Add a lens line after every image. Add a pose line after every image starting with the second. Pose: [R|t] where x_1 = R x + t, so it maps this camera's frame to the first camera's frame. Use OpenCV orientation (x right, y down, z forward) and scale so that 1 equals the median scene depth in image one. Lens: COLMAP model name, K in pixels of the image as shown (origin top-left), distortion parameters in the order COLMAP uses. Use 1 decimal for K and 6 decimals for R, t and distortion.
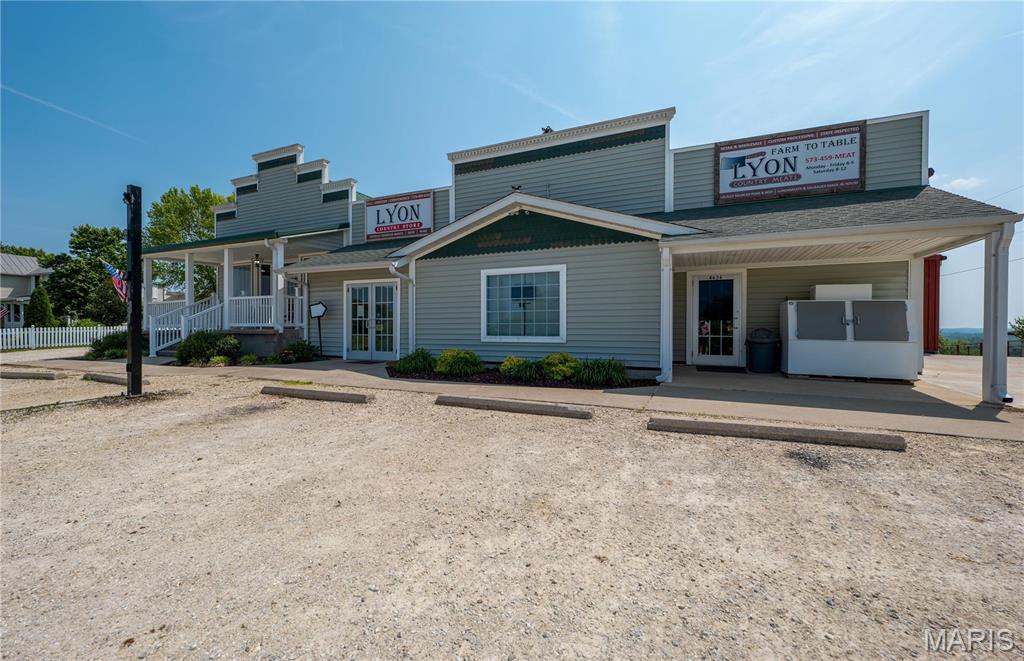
lens RADIAL K [[402.5, 0, 512.0], [0, 402.5, 330.5], [0, 0, 1]] dist [-0.001448, -0.000166]
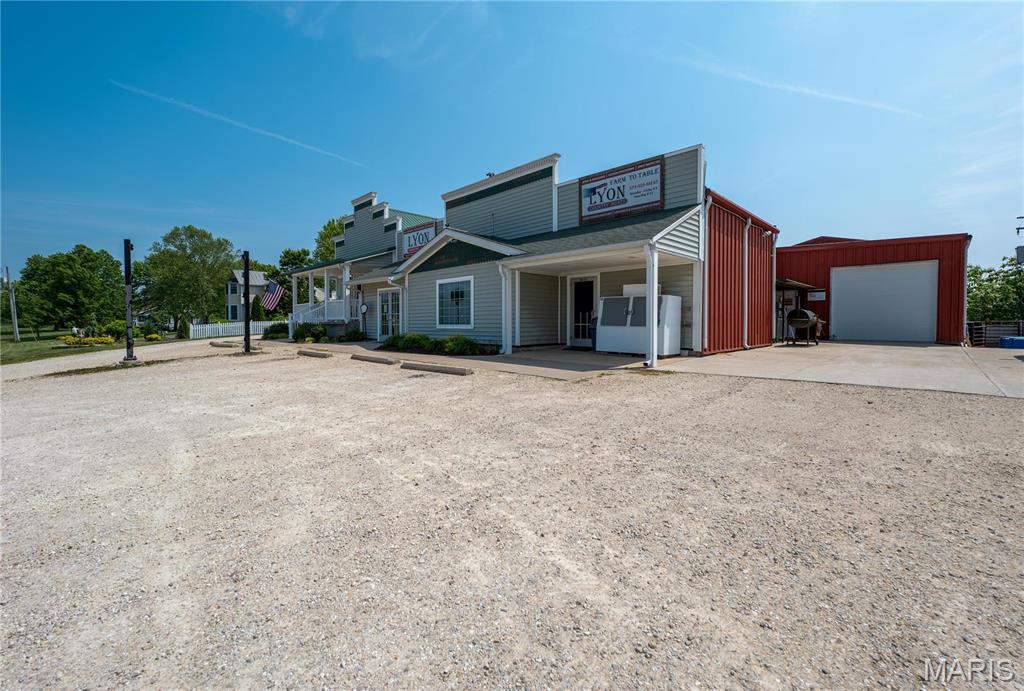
lens RADIAL K [[427.1, 0, 512.1], [0, 427.1, 325.8], [0, 0, 1]] dist [0.002788, 0.000186]
pose [[0.930269, -0.000134, -0.366878, 0.626873], [0.000888, 0.999998, 0.001886, 0.012316], [0.366877, -0.002080, 0.930267, -0.297585]]
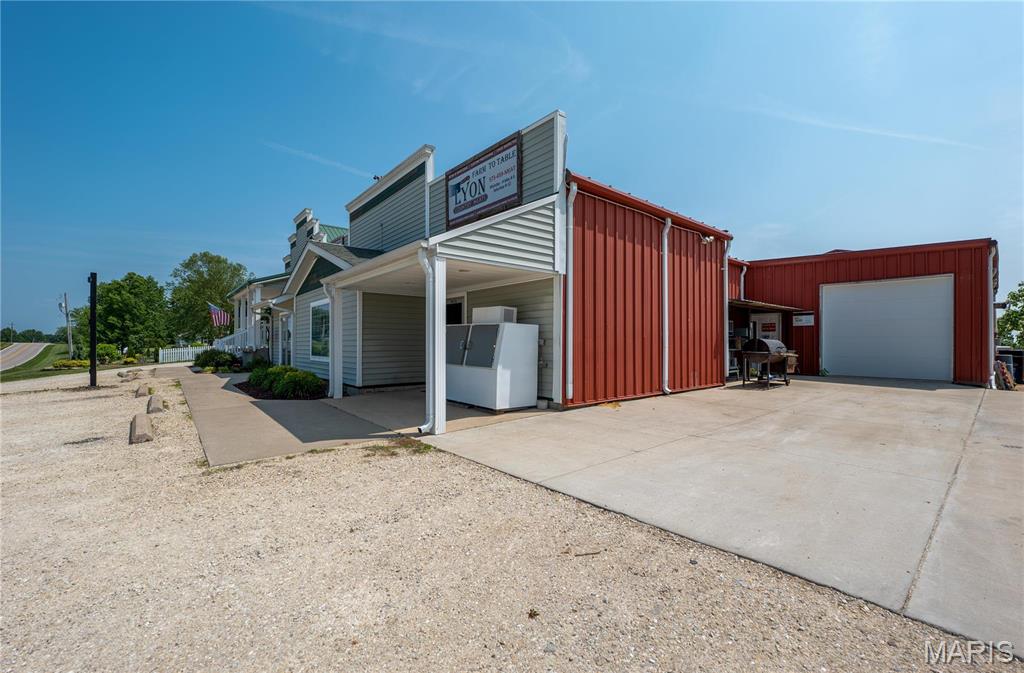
lens RADIAL K [[425.9, 0, 502.0], [0, 425.9, 336.7], [0, 0, 1]] dist [-0.019221, 0.000103]
pose [[0.891963, -0.007336, -0.452049, 0.865860], [-0.003209, 0.999740, -0.022555, -0.014408], [0.452097, 0.021569, 0.891708, 0.074997]]
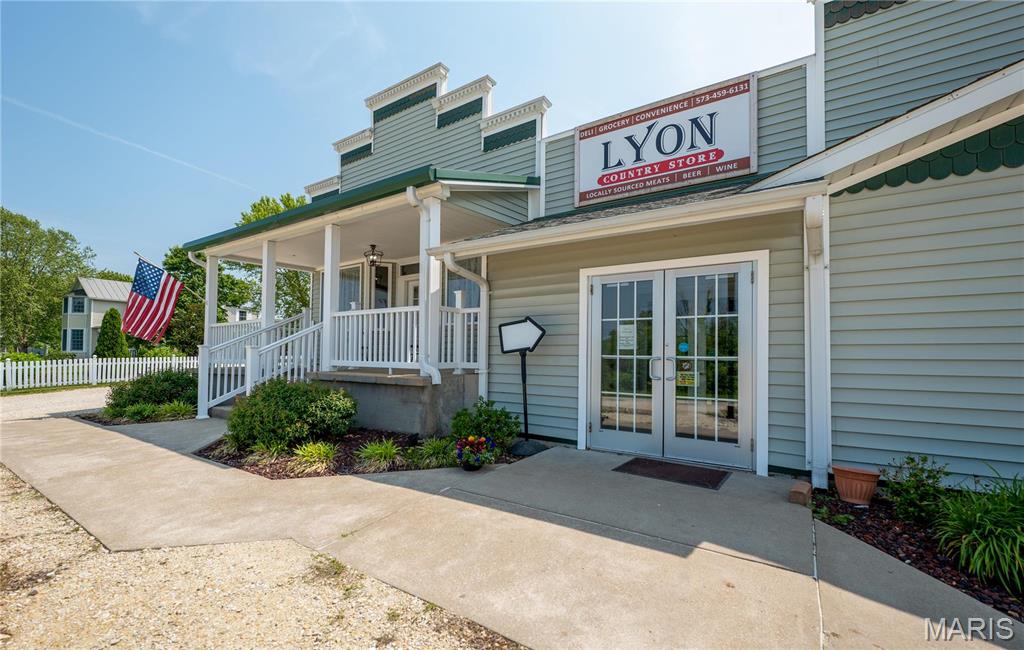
lens RADIAL K [[395.2, 0, 533.0], [0, 395.2, 347.8], [0, 0, 1]] dist [-0.001760, 0.003608]
pose [[0.993391, 0.005619, -0.114645, -0.414864], [-0.008741, 0.999604, -0.026748, -0.025108], [0.114449, 0.027573, 0.993046, 0.559816]]
